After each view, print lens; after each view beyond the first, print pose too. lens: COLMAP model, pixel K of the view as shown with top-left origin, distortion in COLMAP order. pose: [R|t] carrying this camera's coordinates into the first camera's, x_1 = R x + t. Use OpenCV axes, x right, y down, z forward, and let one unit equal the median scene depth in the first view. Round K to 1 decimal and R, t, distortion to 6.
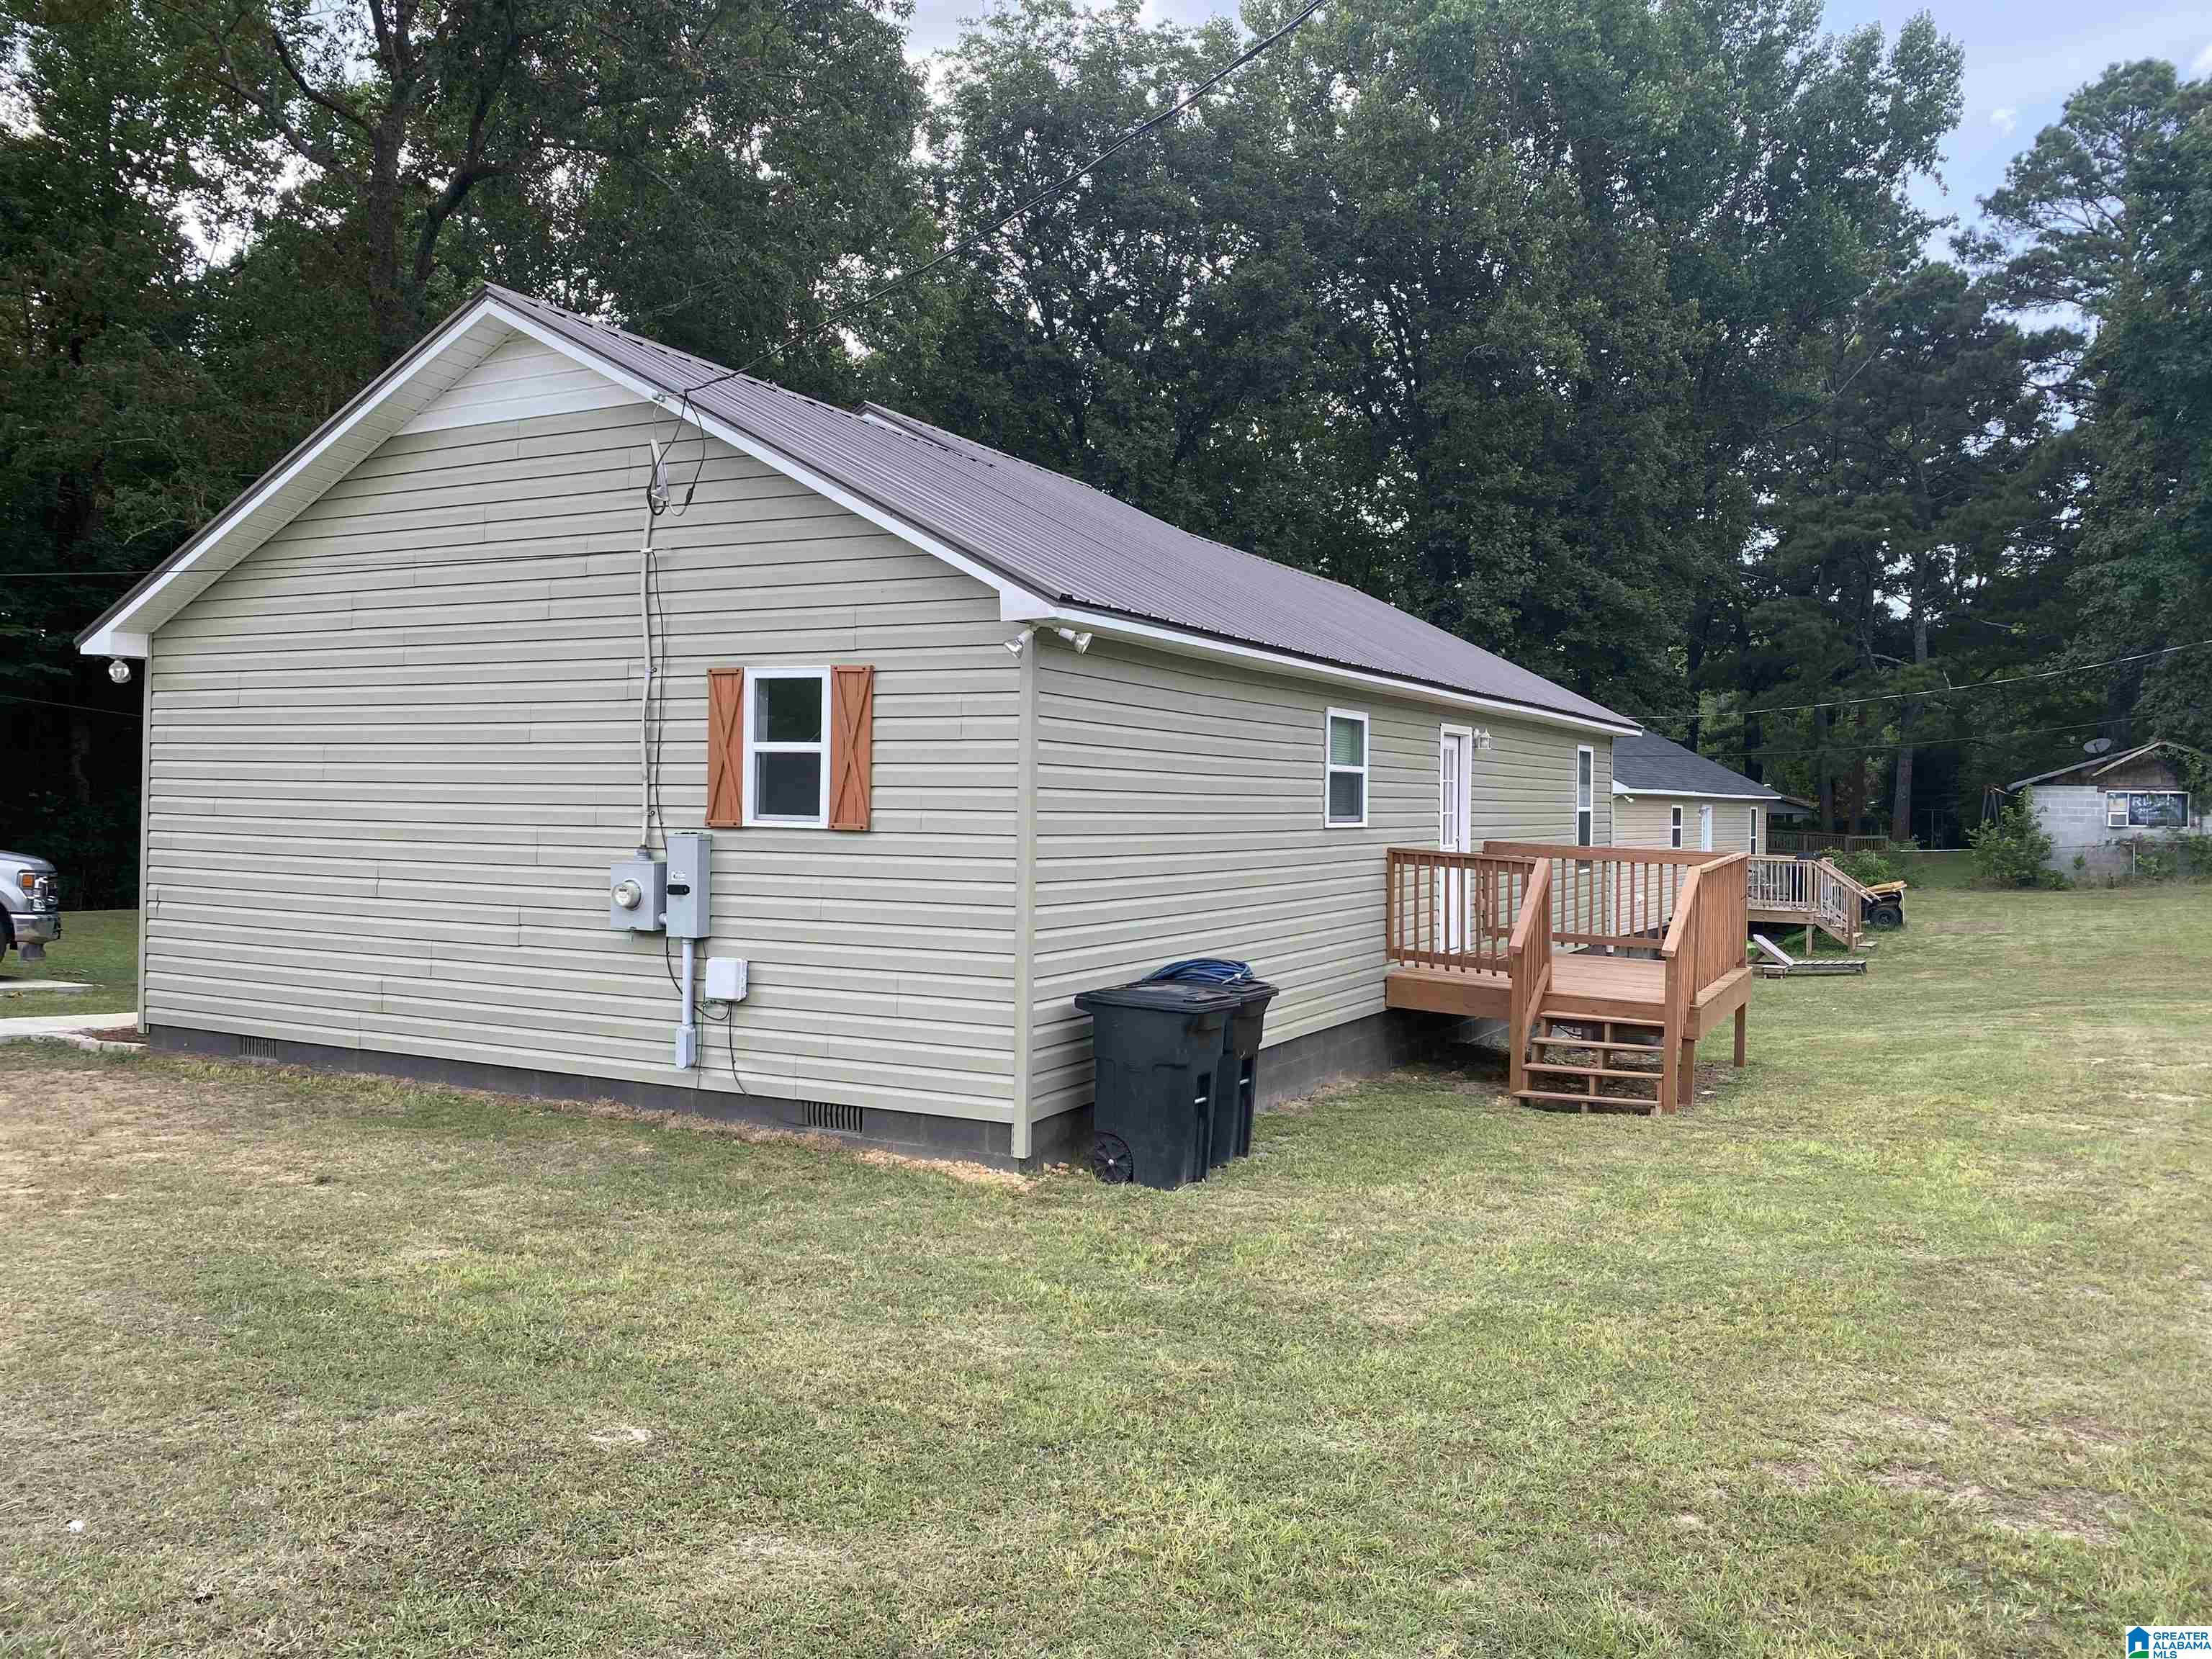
lens RADIAL K [[1726.8, 0, 1106.0], [0, 1726.8, 829.5], [0, 0, 1]] dist [0.029006, 0.000101]
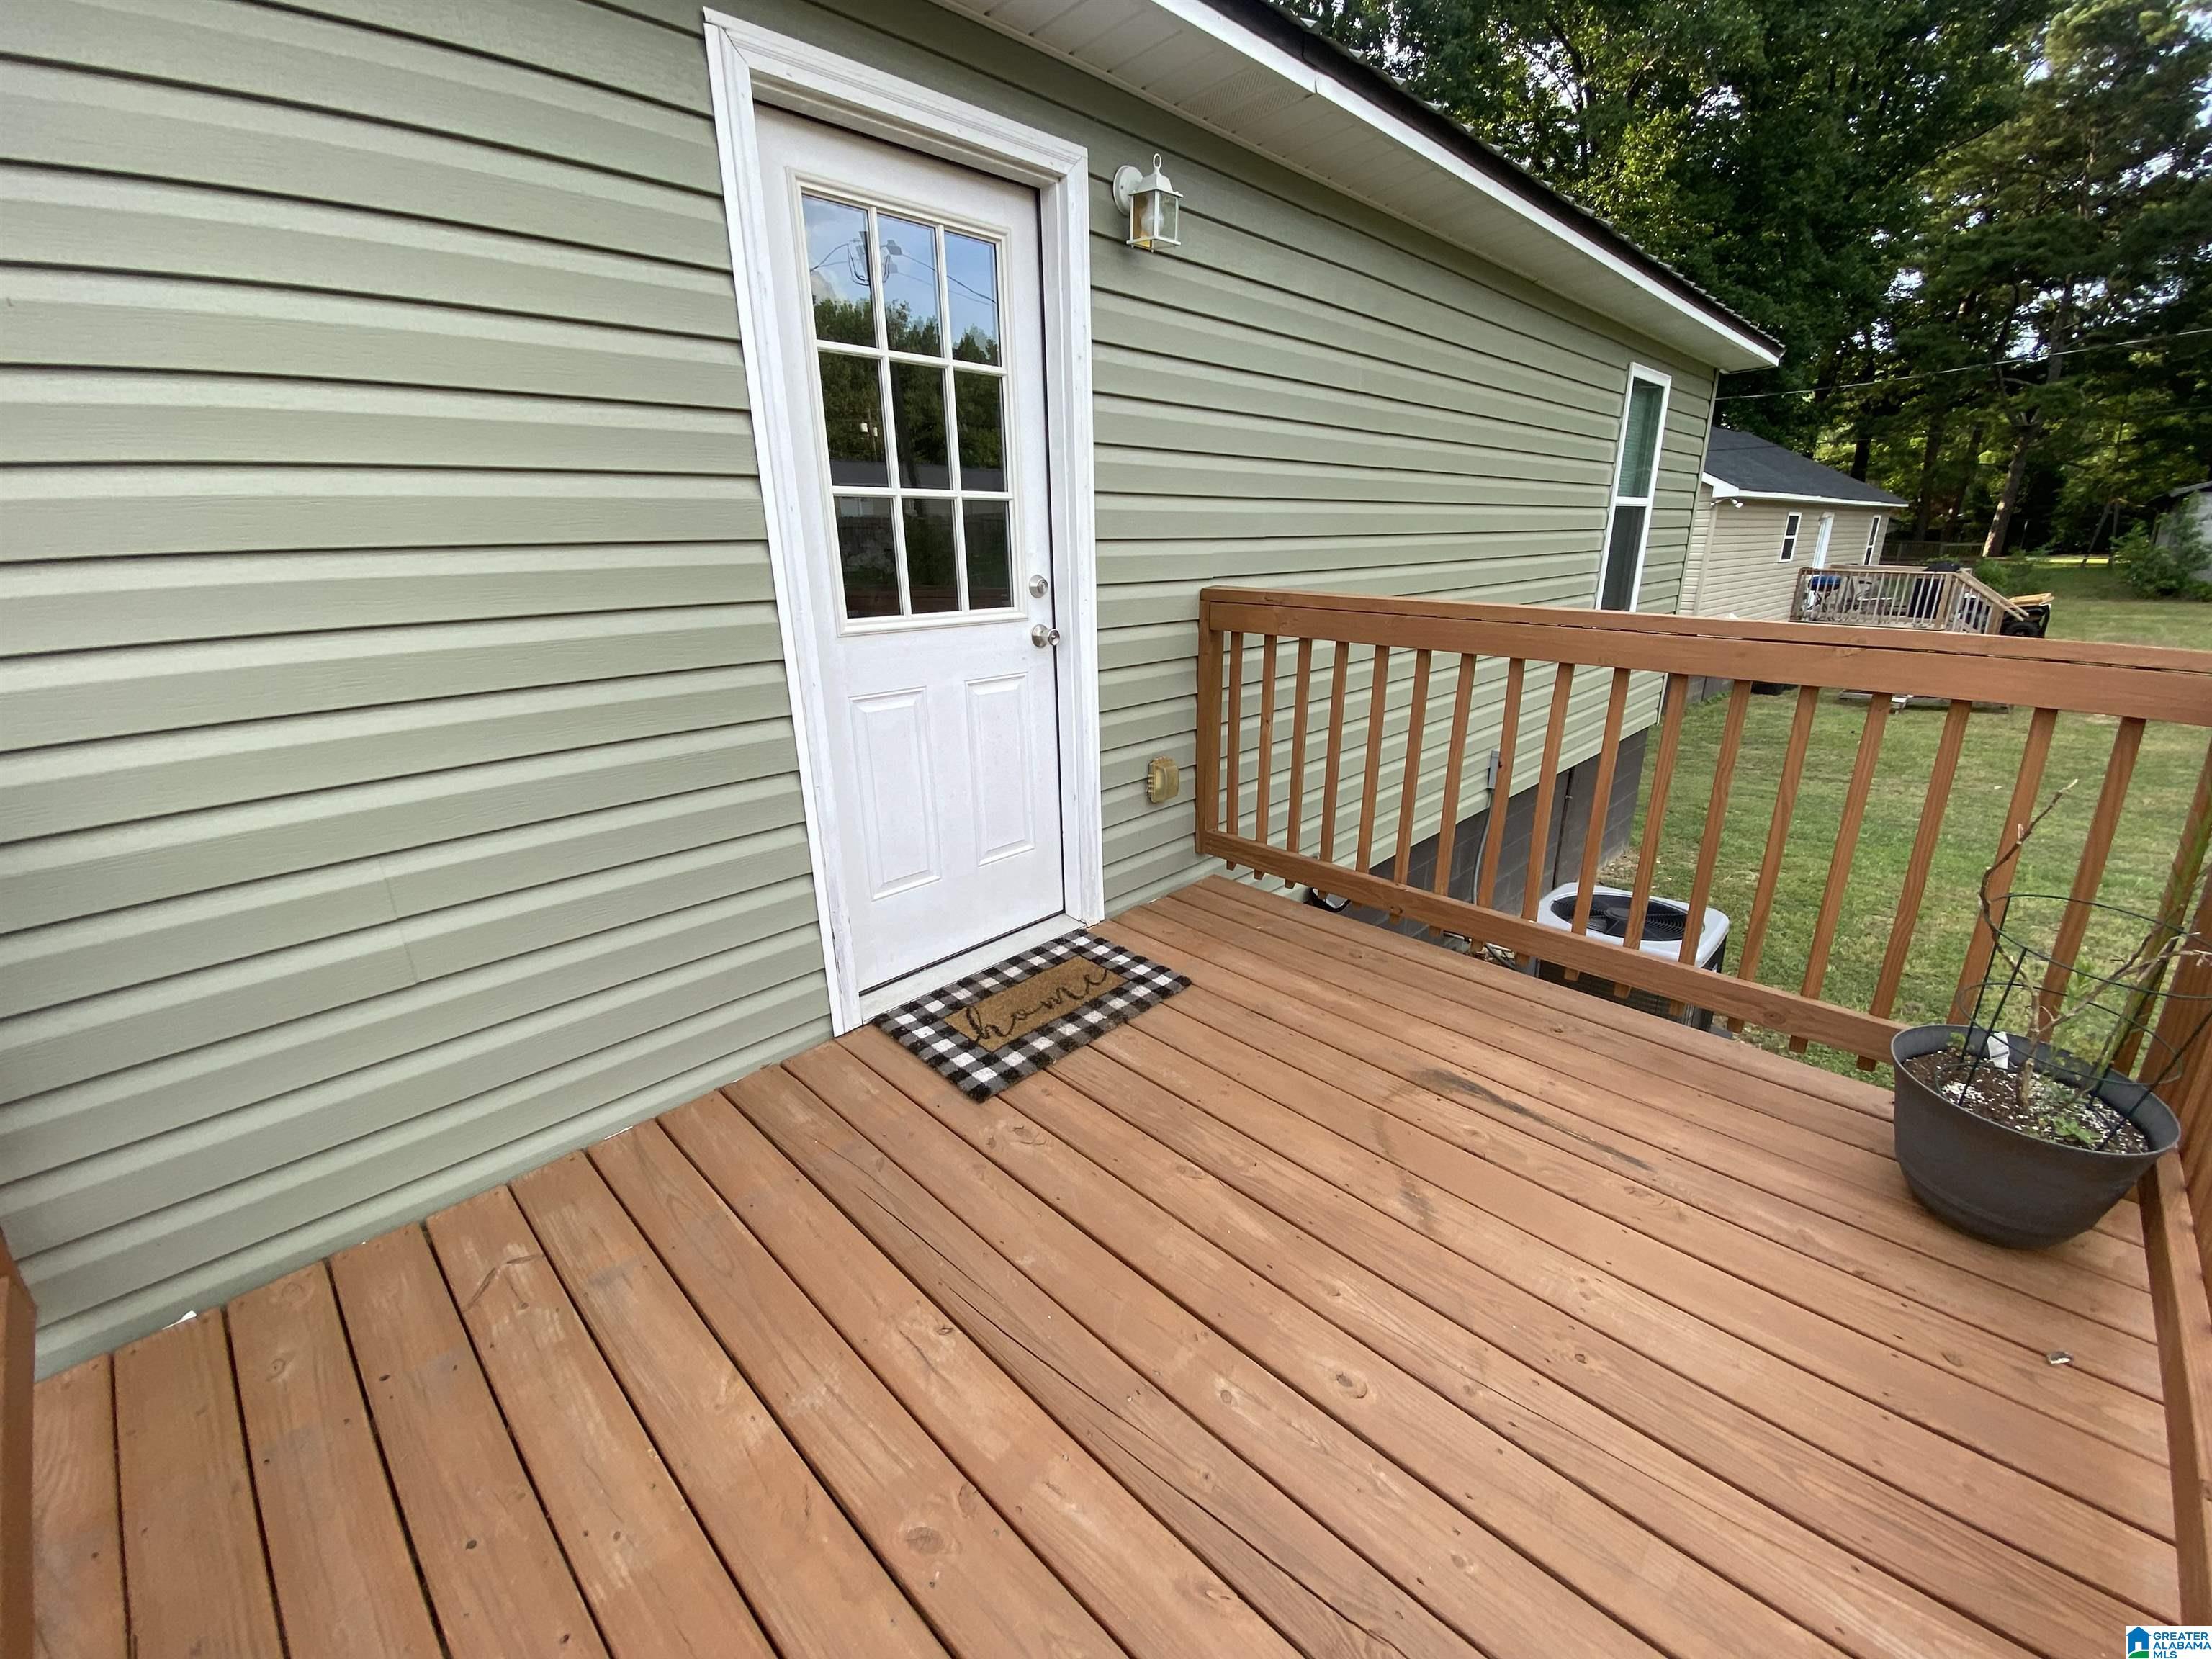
lens RADIAL K [[899.6, 0, 1106.0], [0, 899.6, 829.5], [0, 0, 1]] dist [0.022992, -0.017771]
pose [[0.956846, 0.067205, -0.282716, 0.124445], [0.018493, 0.956836, 0.290041, 0.001106], [0.290005, -0.282753, 0.914302, 0.400271]]
